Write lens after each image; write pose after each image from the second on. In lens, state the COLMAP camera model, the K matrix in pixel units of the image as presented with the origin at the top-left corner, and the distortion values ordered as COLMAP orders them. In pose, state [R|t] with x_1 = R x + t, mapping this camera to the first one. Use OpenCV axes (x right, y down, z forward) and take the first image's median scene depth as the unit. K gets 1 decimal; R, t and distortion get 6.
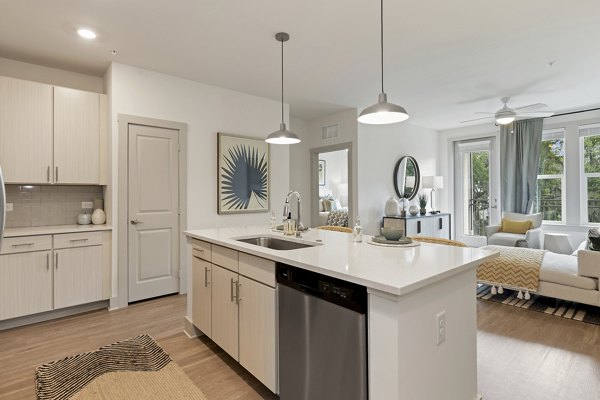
lens RADIAL K [[301.5, 0, 298.4], [0, 301.5, 191.9], [0, 0, 1]] dist [-0.000851, -0.000195]
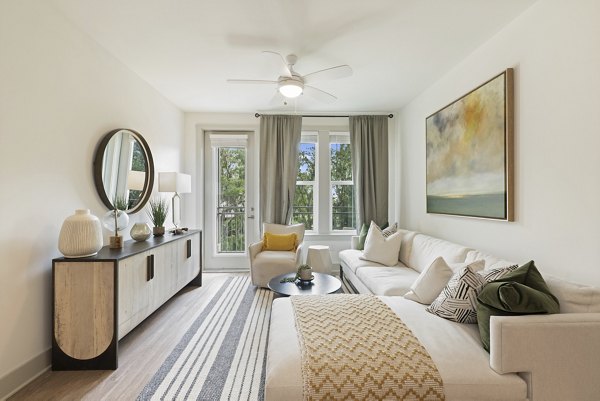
lens RADIAL K [[251.9, 0, 300.0], [0, 251.9, 200.5], [0, 0, 1]] dist [-0.000405, -0.000163]
pose [[0.619987, 0.003115, 0.784606, 0.221231], [-0.010654, 0.999933, 0.004449, 0.000174], [-0.784540, -0.011117, 0.619979, 0.536143]]
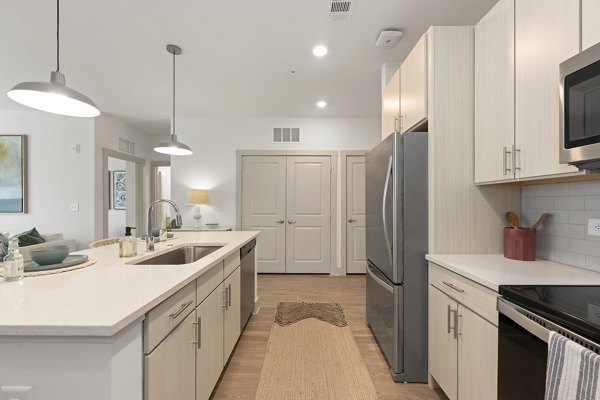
lens RADIAL K [[241.2, 0, 302.5], [0, 241.2, 203.0], [0, 0, 1]] dist [0.000445, 0.000030]
pose [[-0.756914, 0.005874, 0.653489, -0.341411], [-0.002057, 0.999933, -0.011370, 0.005995], [-0.653512, -0.009951, -0.756851, 0.527497]]
